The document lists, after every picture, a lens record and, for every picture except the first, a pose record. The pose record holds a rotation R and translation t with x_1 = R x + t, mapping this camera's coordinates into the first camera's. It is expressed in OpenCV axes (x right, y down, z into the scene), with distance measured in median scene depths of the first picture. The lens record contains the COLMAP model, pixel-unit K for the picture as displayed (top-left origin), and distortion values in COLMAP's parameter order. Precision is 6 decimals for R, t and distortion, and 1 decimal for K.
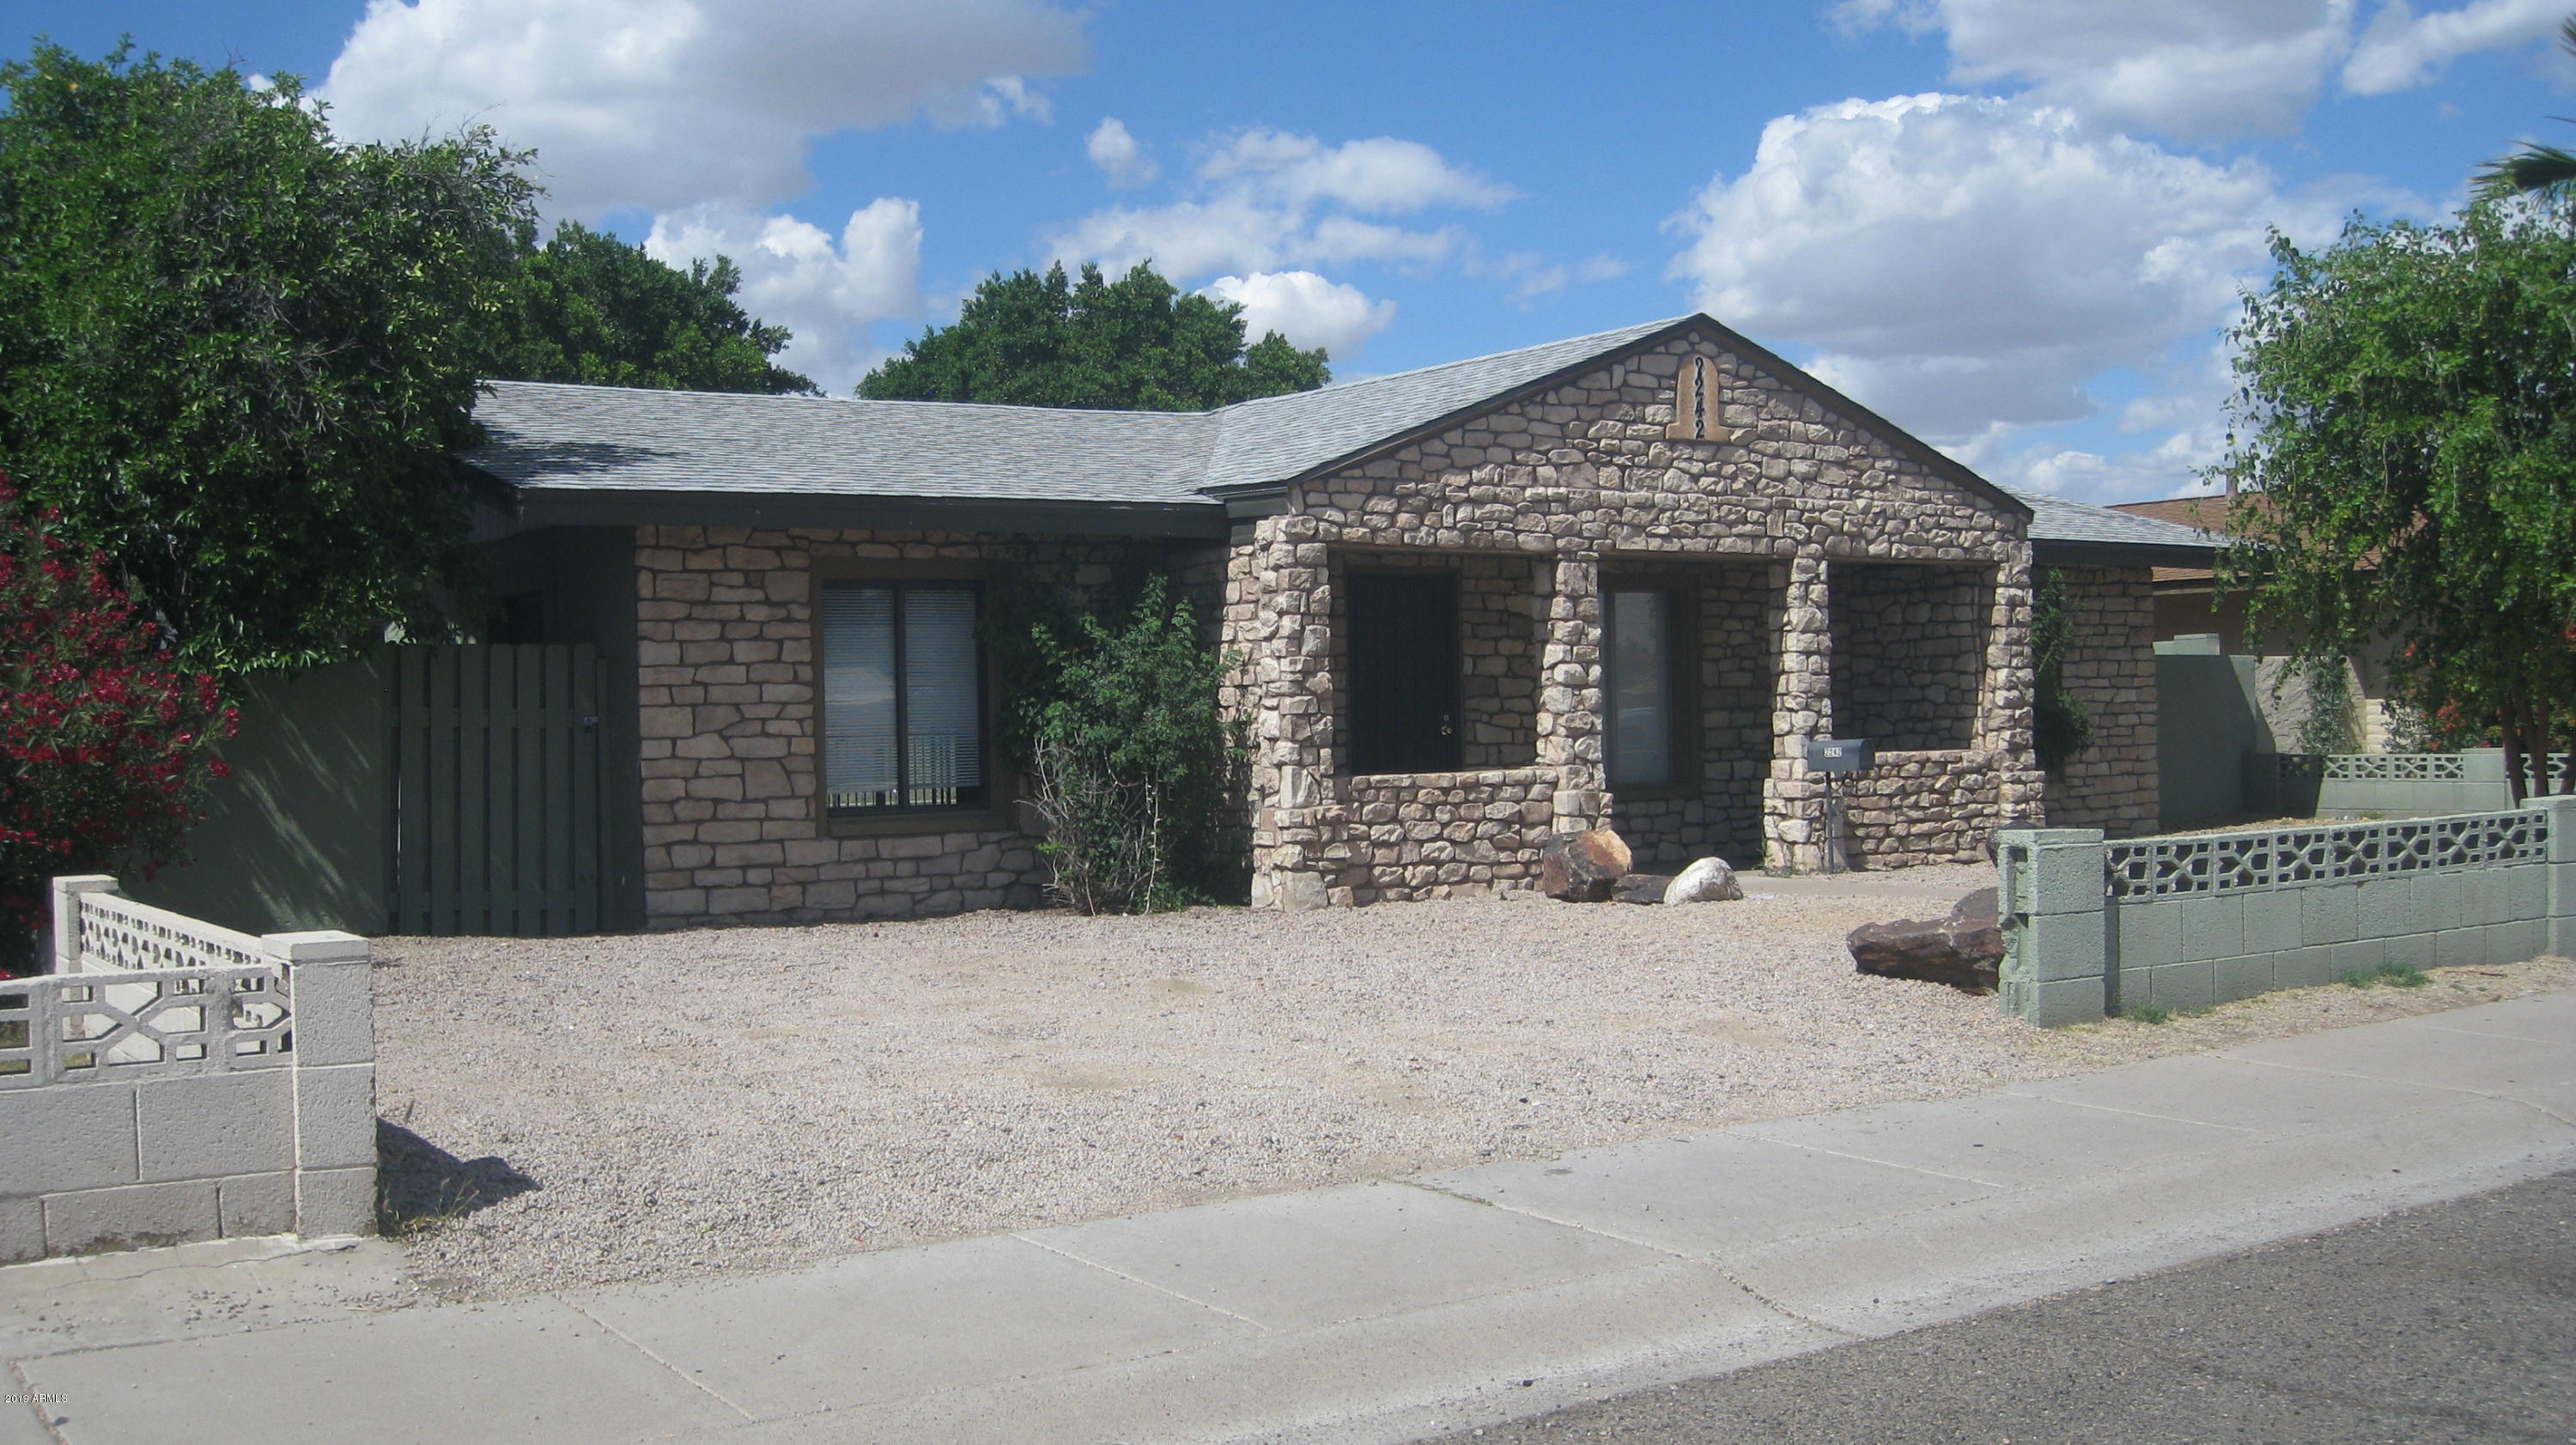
lens RADIAL K [[2638.8, 0, 1281.6], [0, 2638.8, 741.8], [0, 0, 1]] dist [-0.147839, 0.000000]
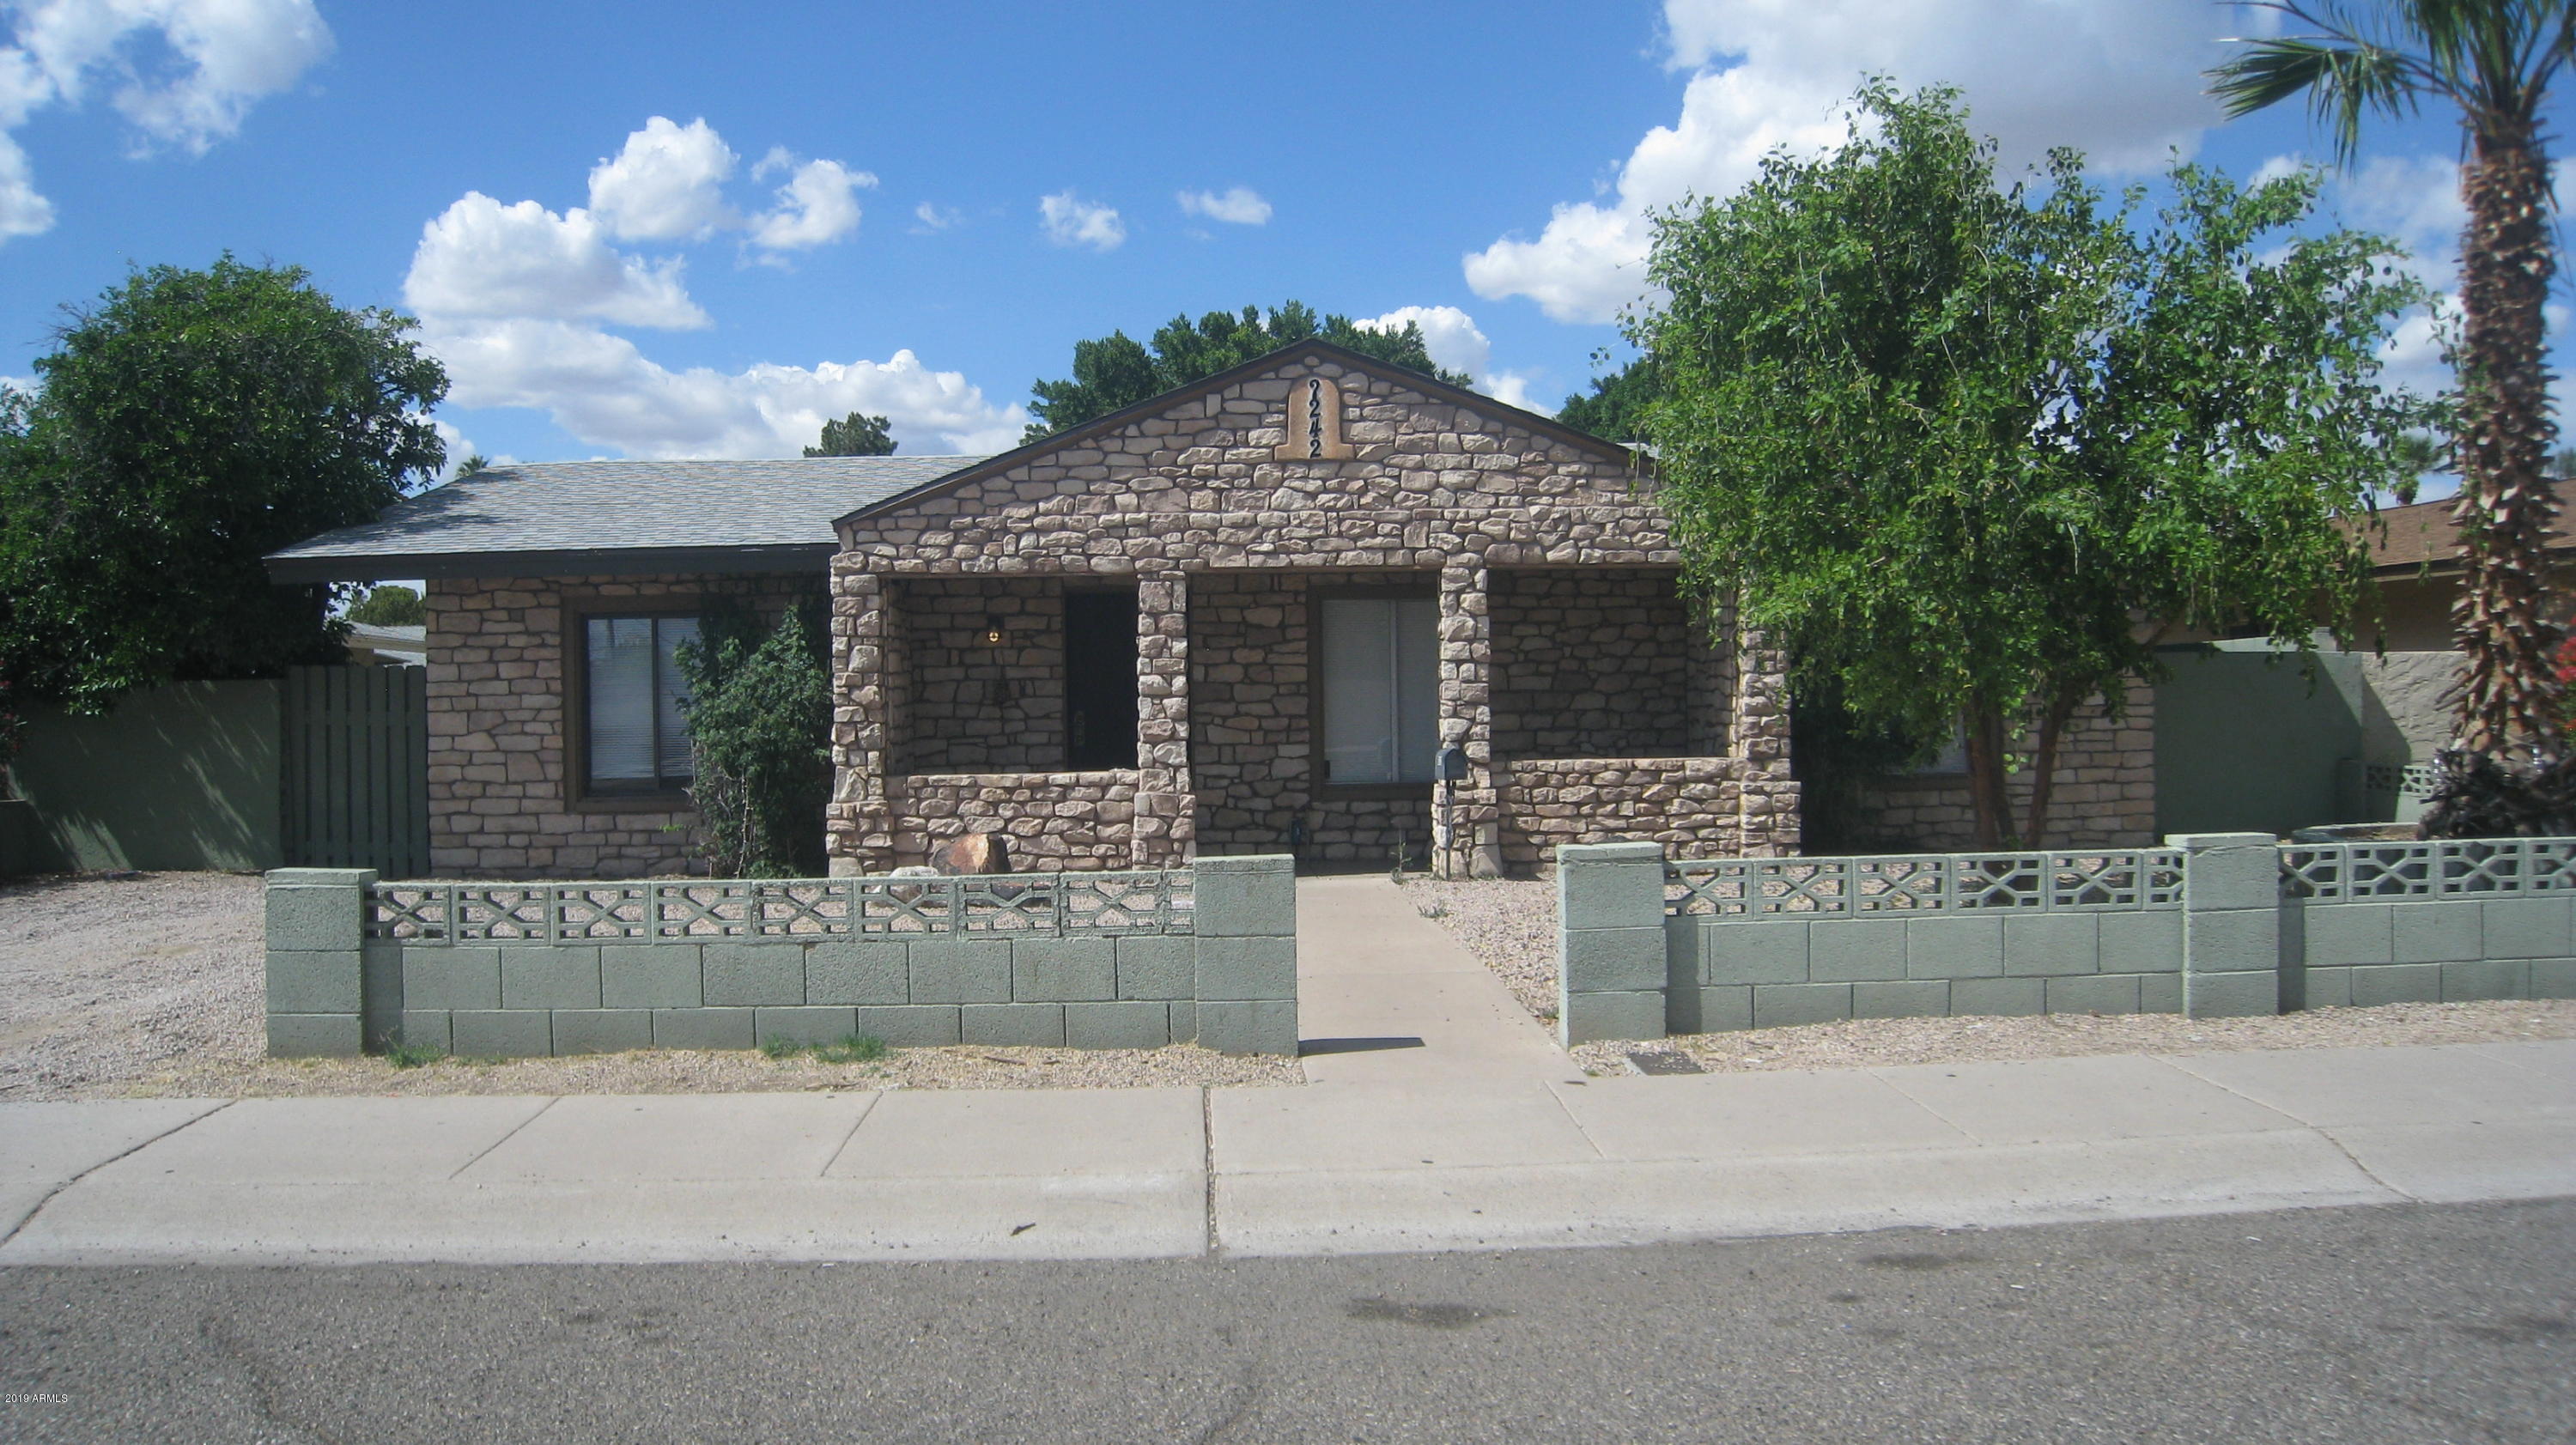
lens RADIAL K [[2105.7, 0, 1239.6], [0, 2105.7, 731.6], [0, 0, 1]] dist [-0.166478, 0.107529]
pose [[0.844693, 0.014775, -0.535048, 0.581784], [-0.006221, 0.999822, 0.017788, -0.021285], [0.535215, -0.011697, 0.844635, 0.277843]]
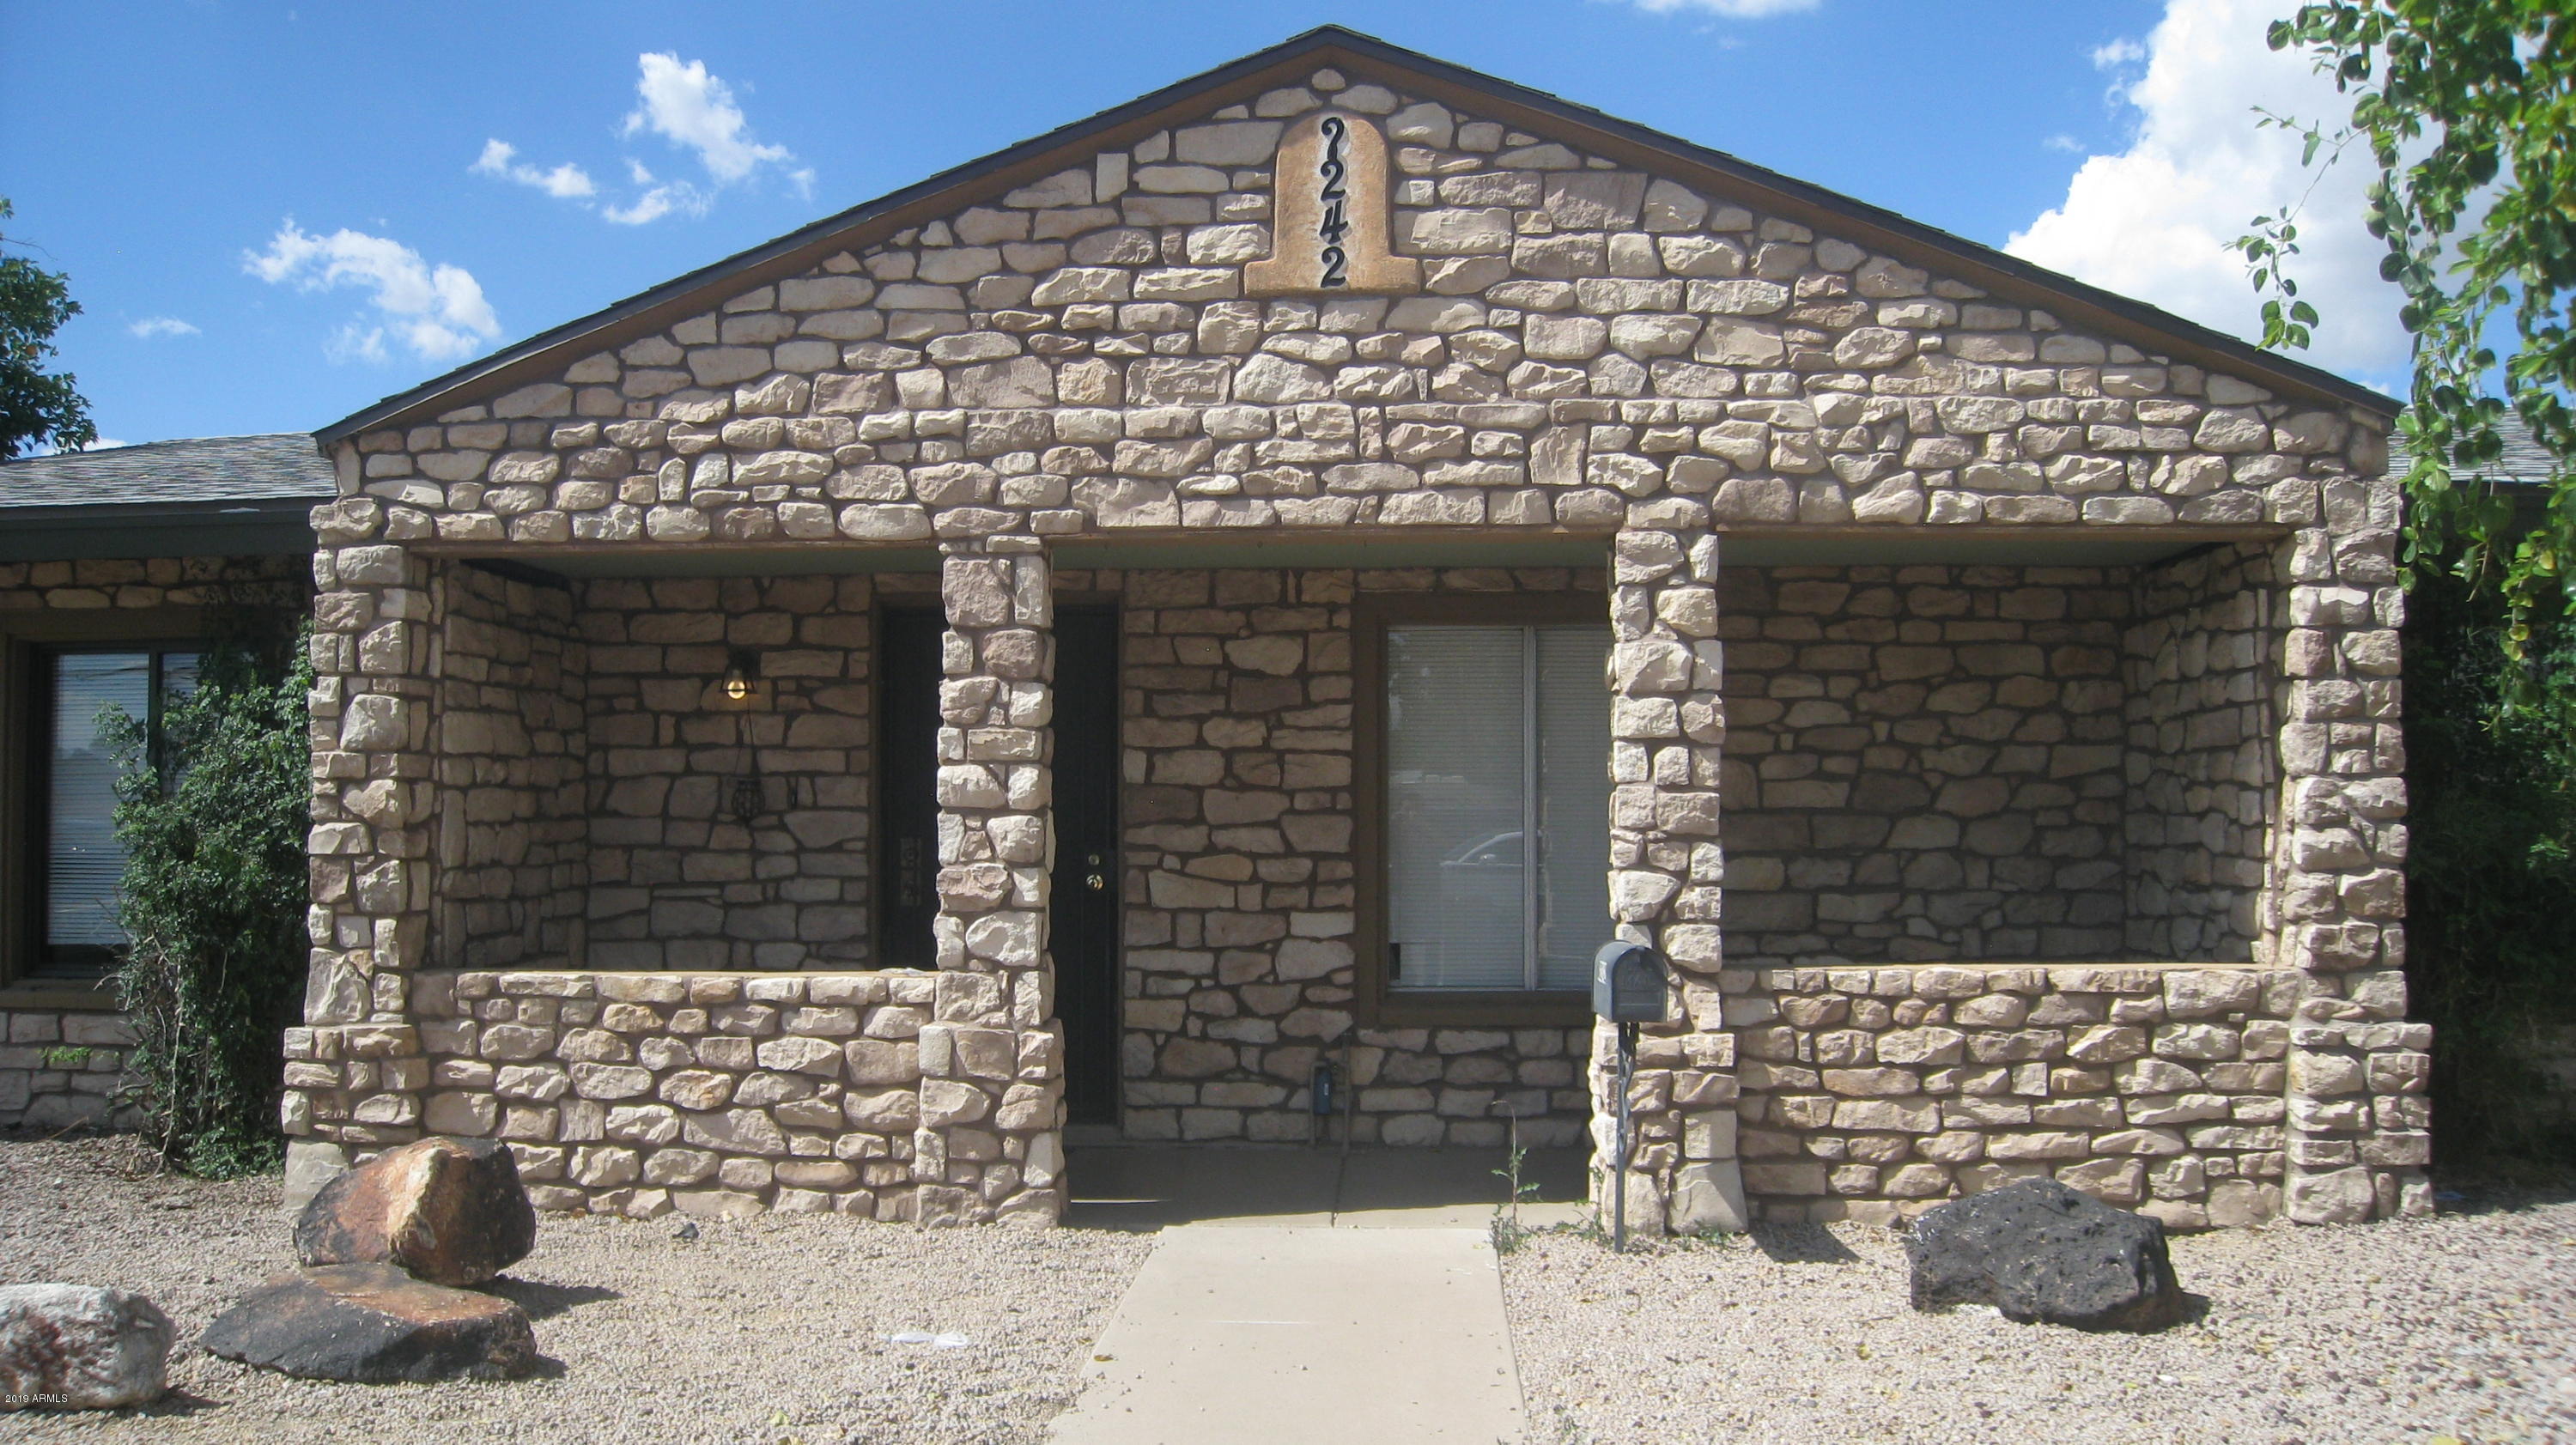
lens RADIAL K [[2105.7, 0, 1262.9], [0, 2105.7, 759.6], [0, 0, 1]] dist [-0.166478, 0.107529]
pose [[0.788632, 0.002421, -0.614861, 0.379623], [-0.019995, 0.999564, -0.021711, -0.022470], [0.614540, 0.029416, 0.788337, 0.699590]]
